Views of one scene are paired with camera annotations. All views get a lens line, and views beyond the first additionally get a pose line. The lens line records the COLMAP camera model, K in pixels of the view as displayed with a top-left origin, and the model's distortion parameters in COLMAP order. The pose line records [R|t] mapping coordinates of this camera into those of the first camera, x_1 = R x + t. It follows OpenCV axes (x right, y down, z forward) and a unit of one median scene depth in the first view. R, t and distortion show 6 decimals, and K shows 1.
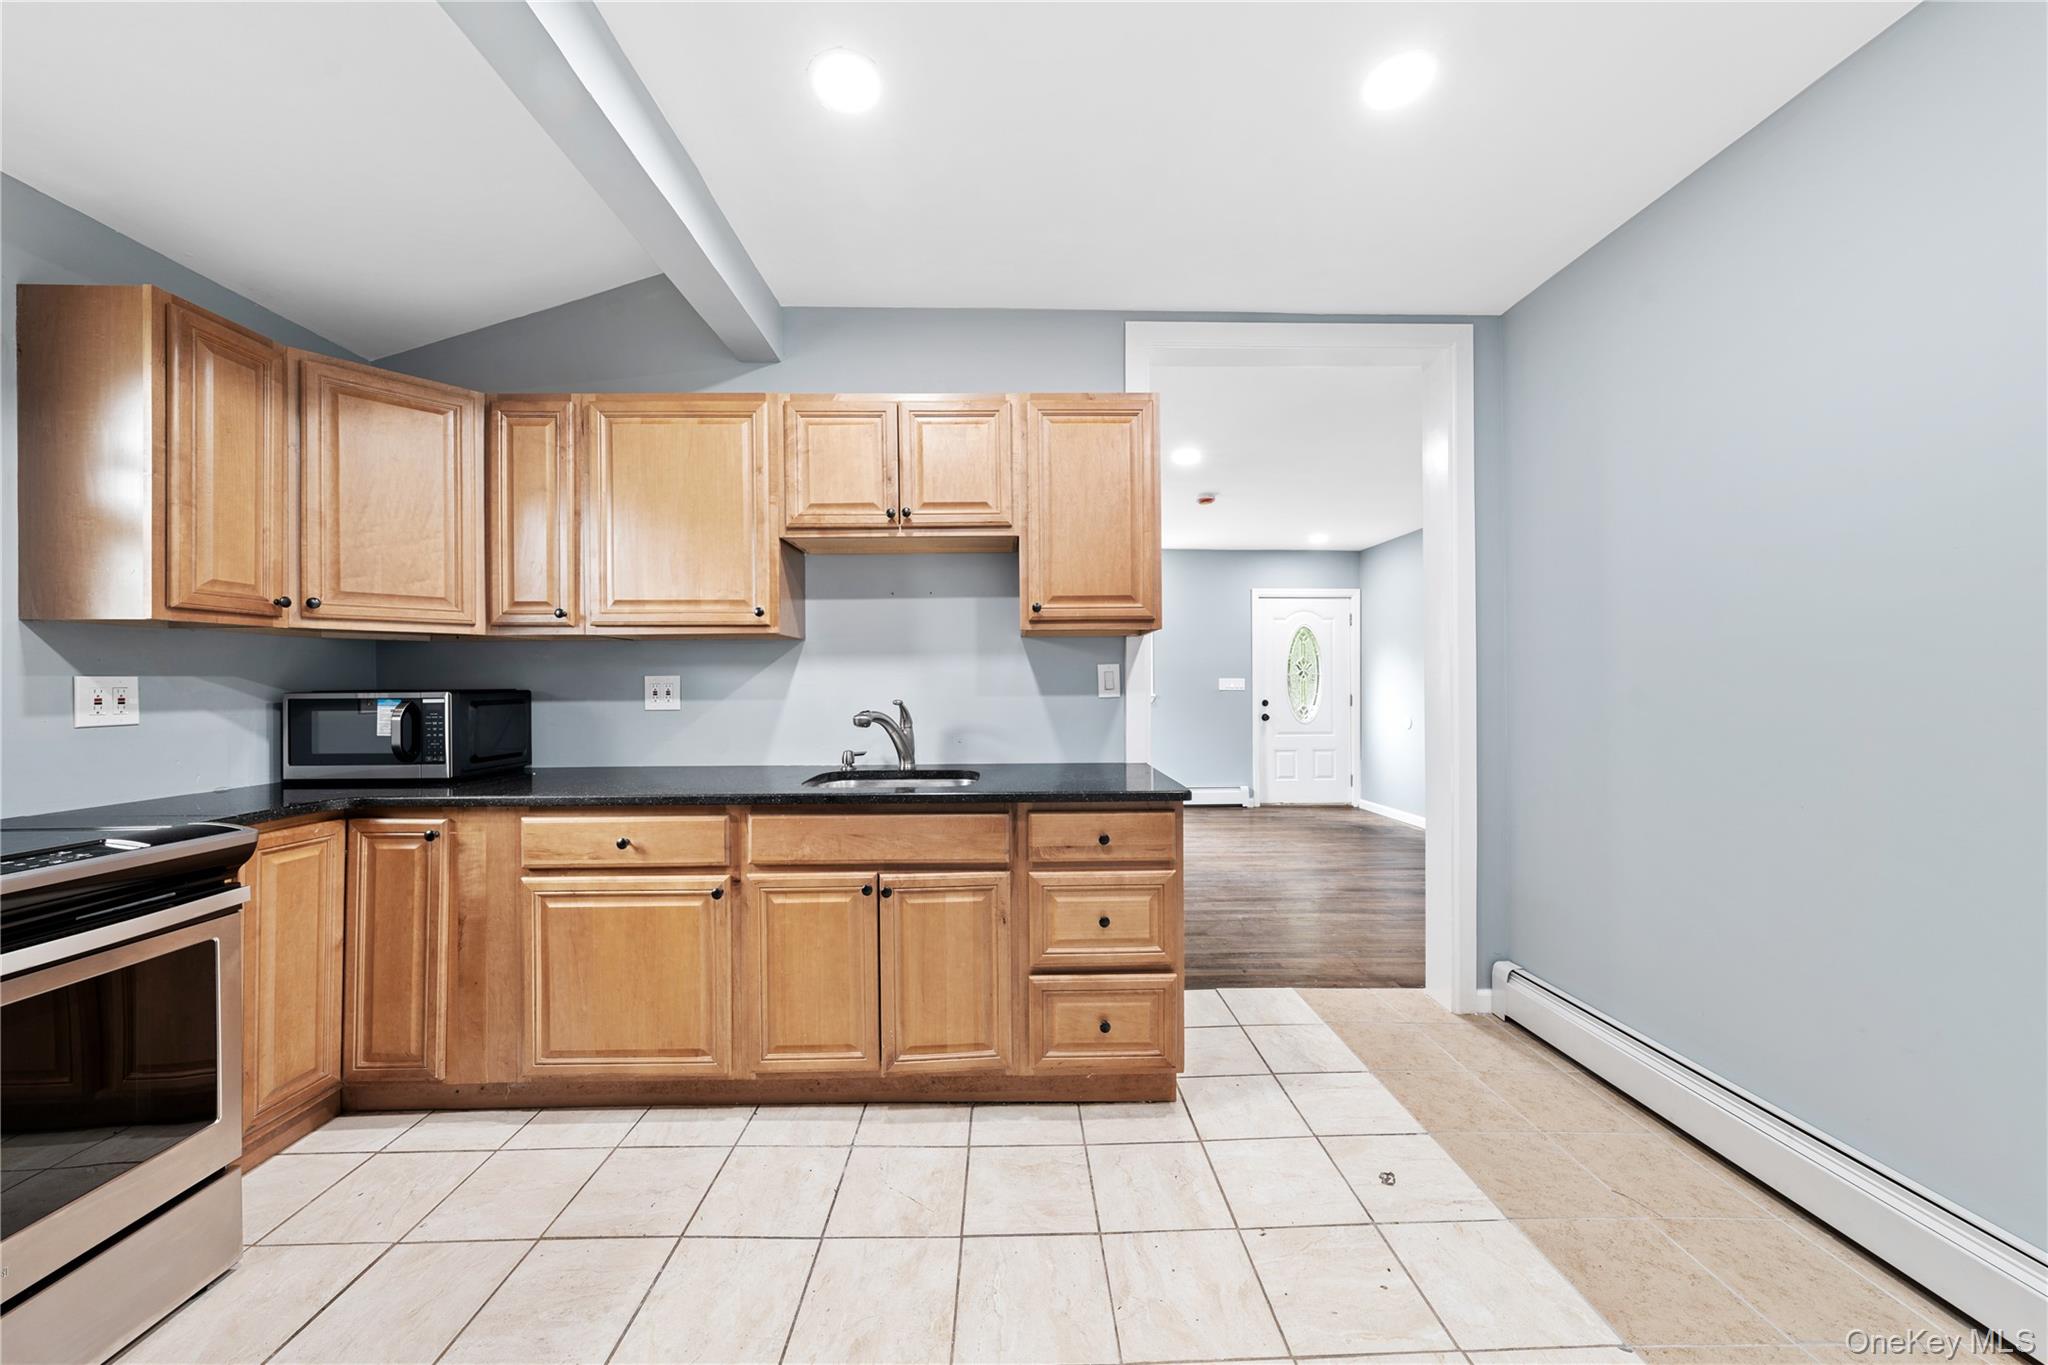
lens RADIAL K [[708.5, 0, 1017.8], [0, 708.5, 682.8], [0, 0, 1]] dist [0.000403, 0.000013]
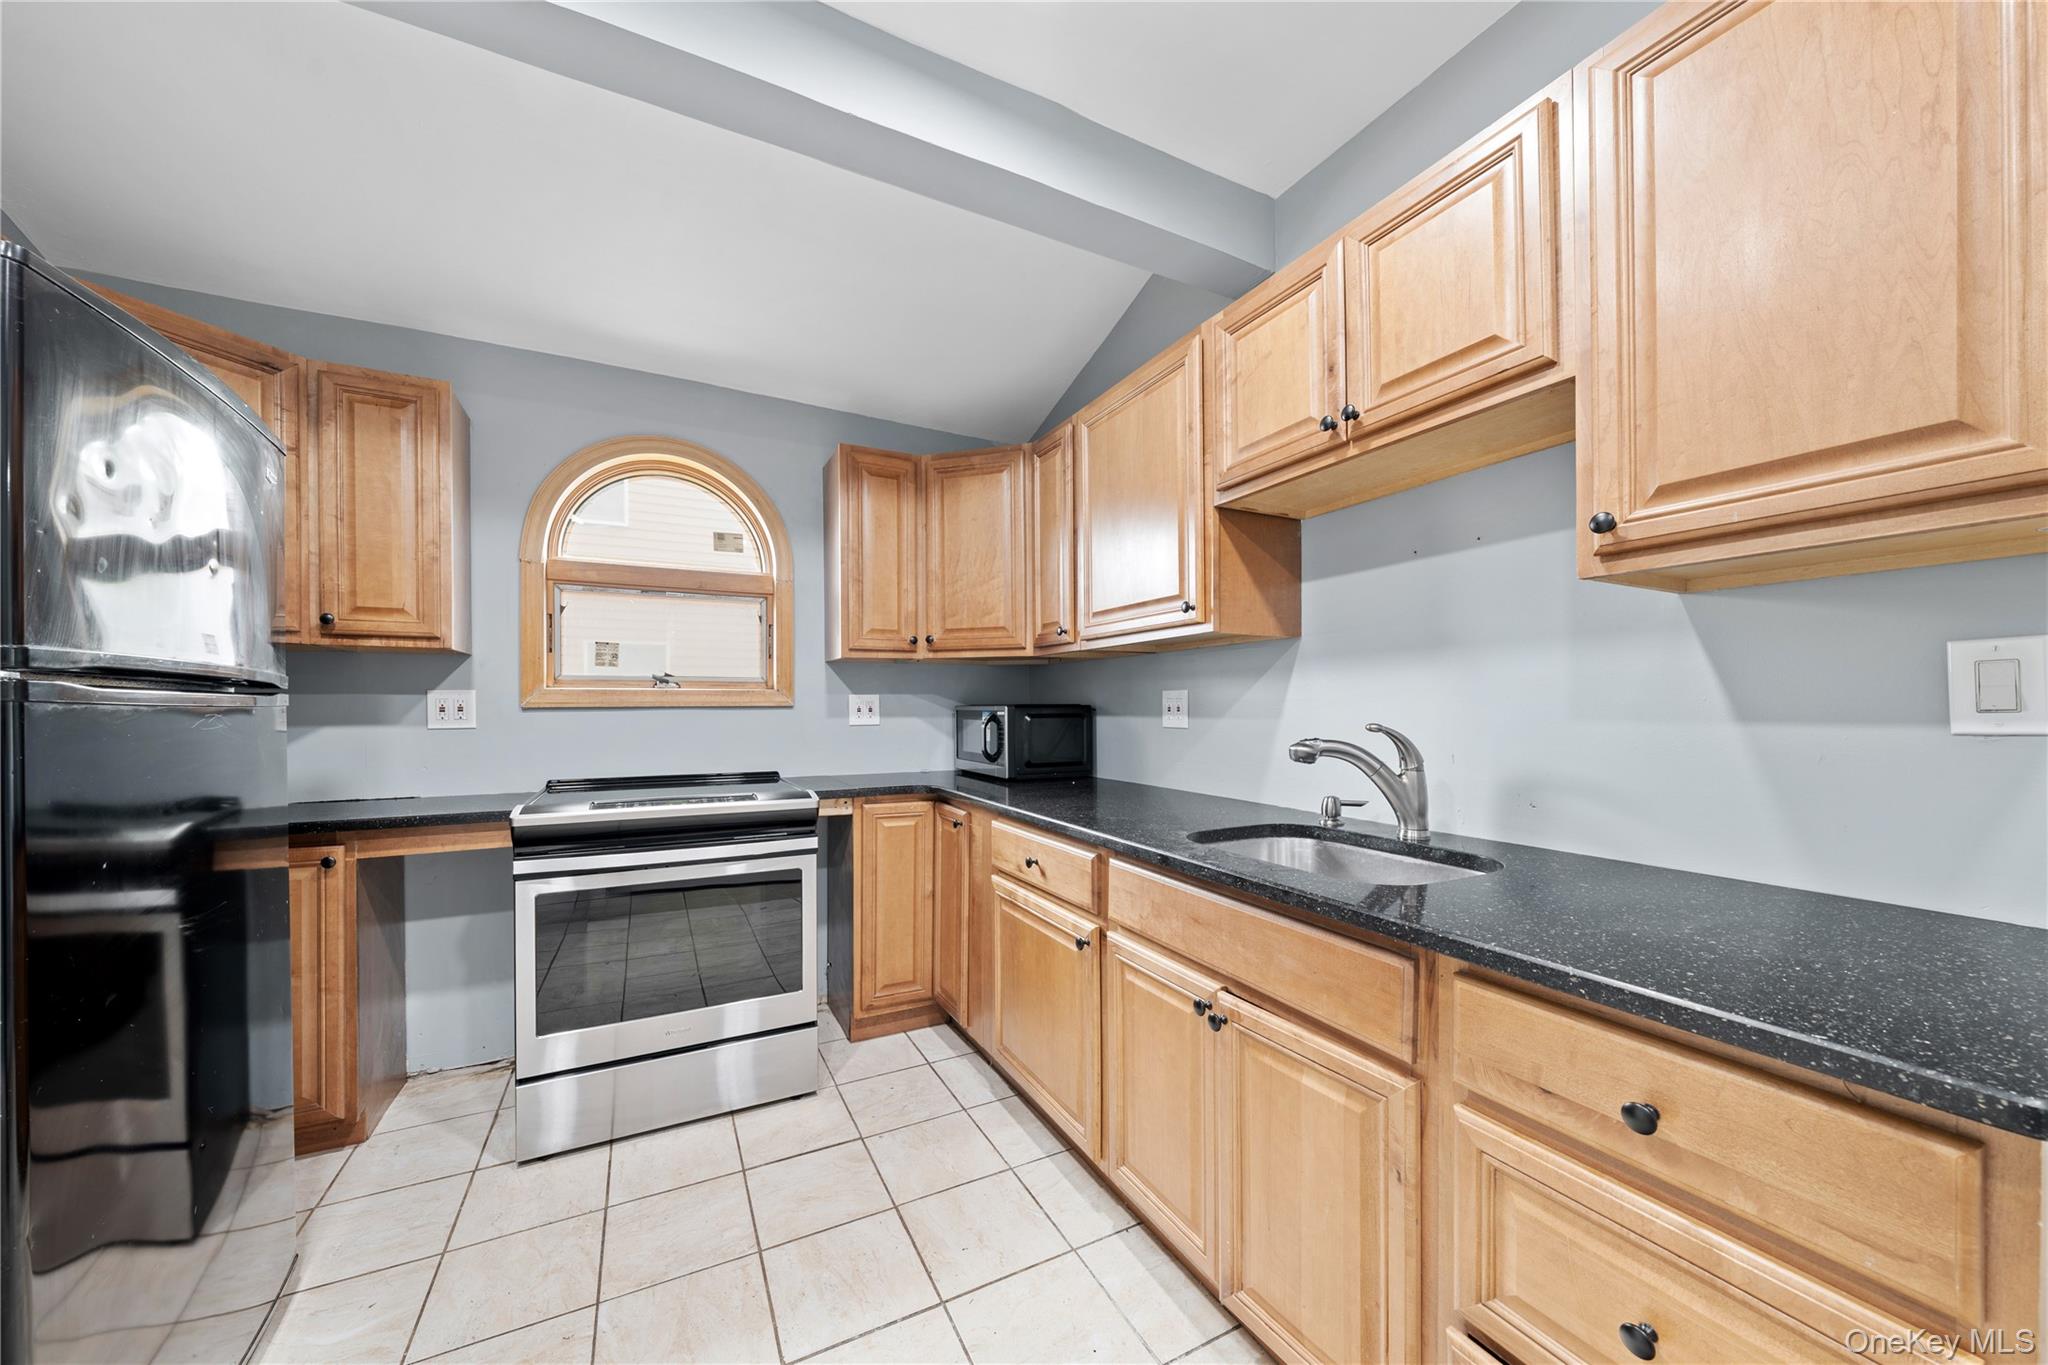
lens RADIAL K [[713.3, 0, 1016.5], [0, 713.3, 707.6], [0, 0, 1]] dist [-0.002053, -0.000140]
pose [[0.439602, 0.007808, -0.898159, 0.279996], [-0.000219, 0.999963, 0.008586, 0.005849], [0.898193, -0.003577, 0.439587, 0.500815]]
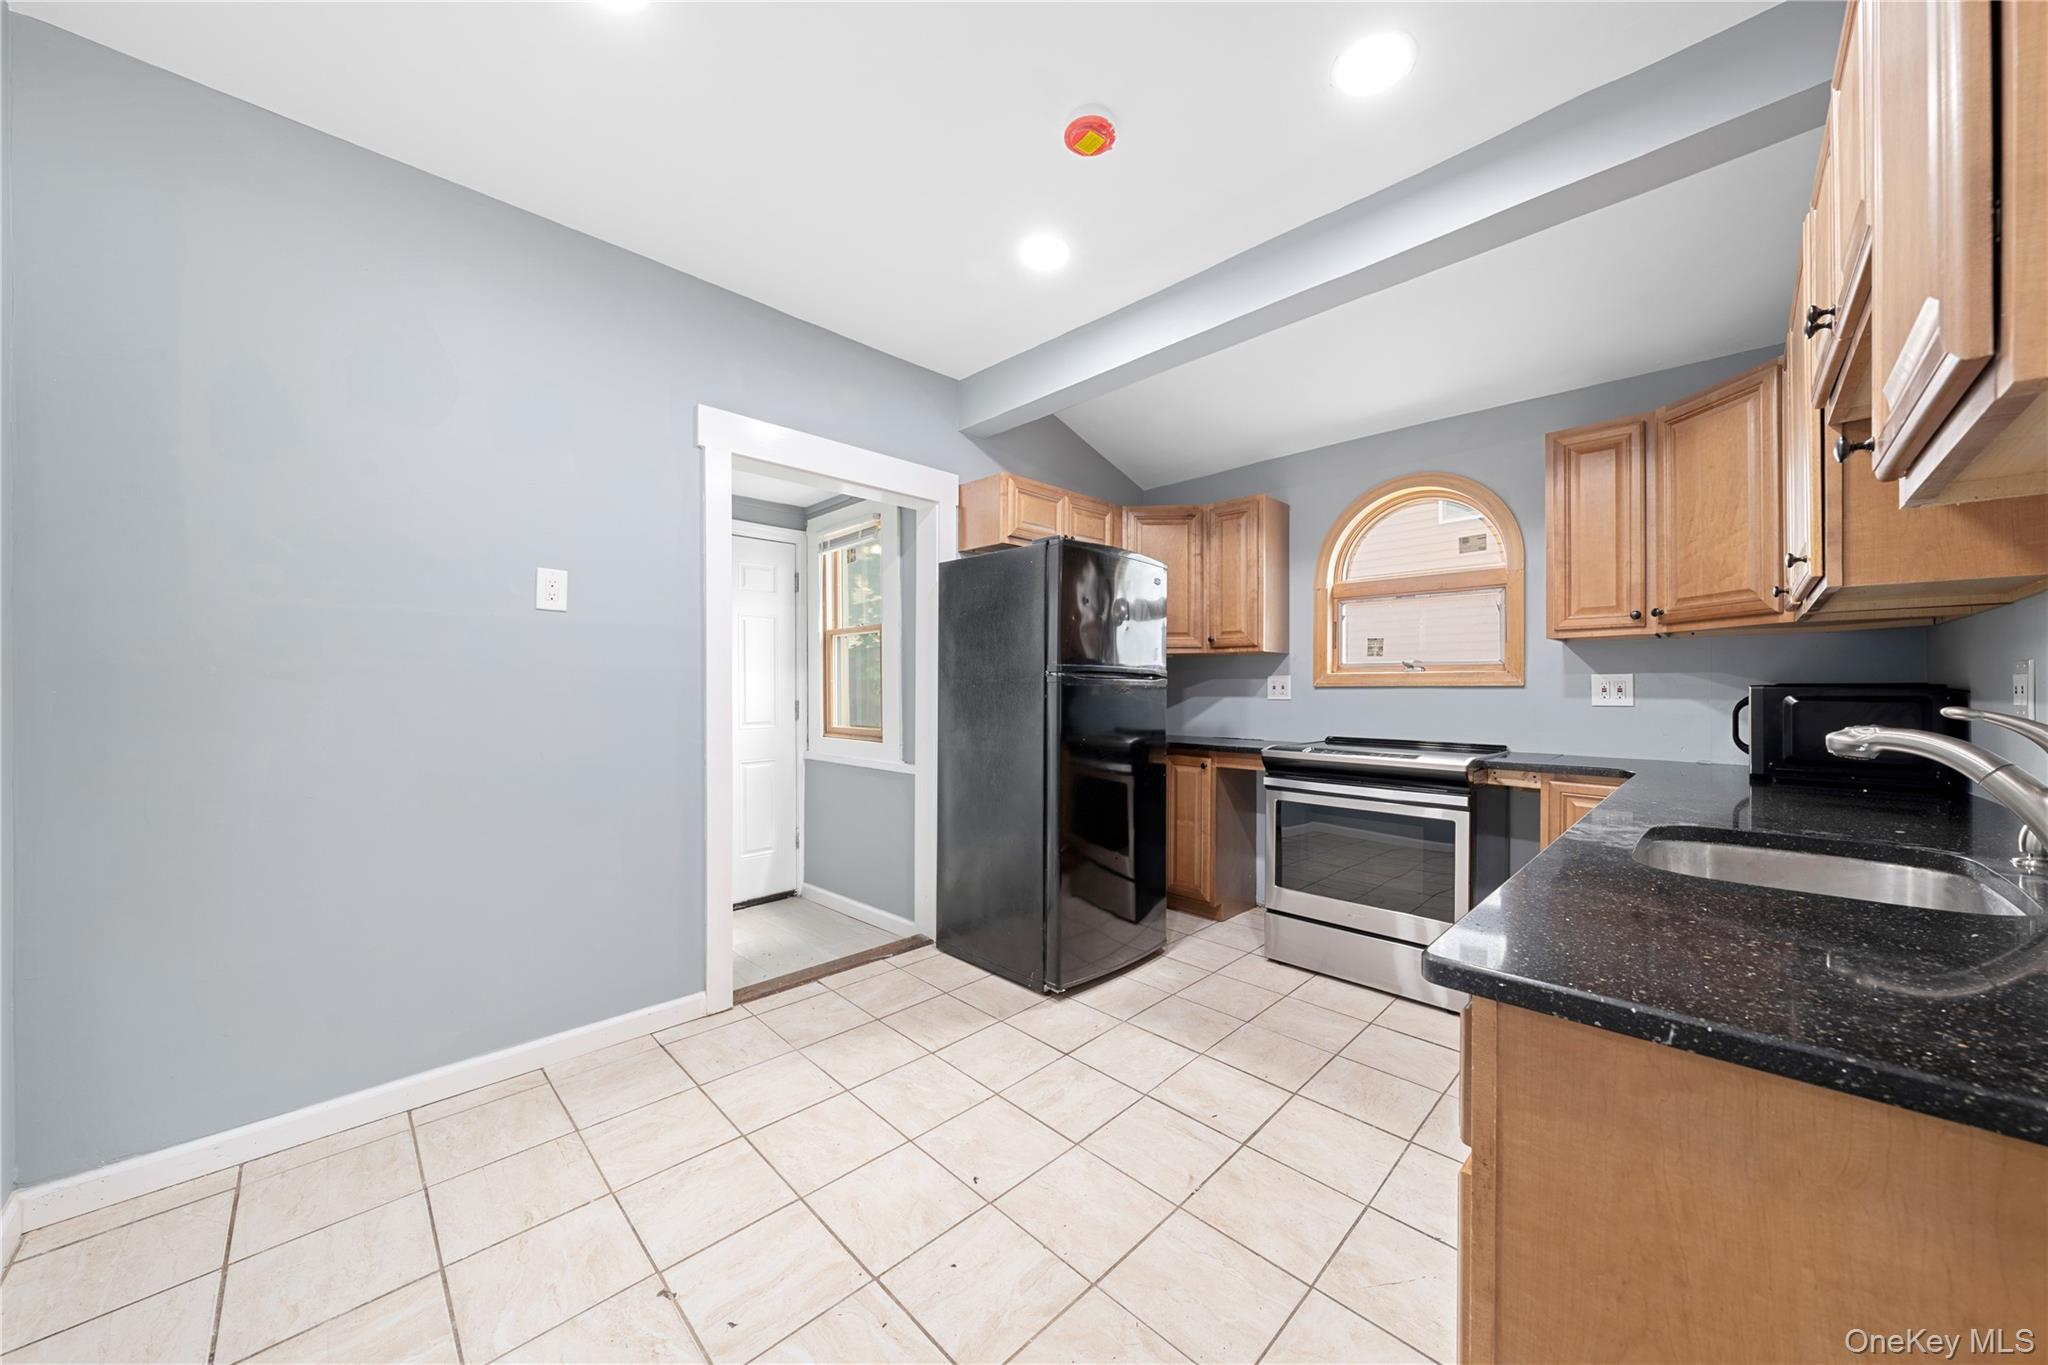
lens RADIAL K [[708.7, 0, 1028.5], [0, 708.7, 692.8], [0, 0, 1]] dist [0.000115, 0.000040]
pose [[-0.716274, 0.009857, -0.697750, 0.590423], [0.003178, 0.999936, 0.010863, 0.009481], [0.697812, 0.005563, -0.716259, 1.024102]]
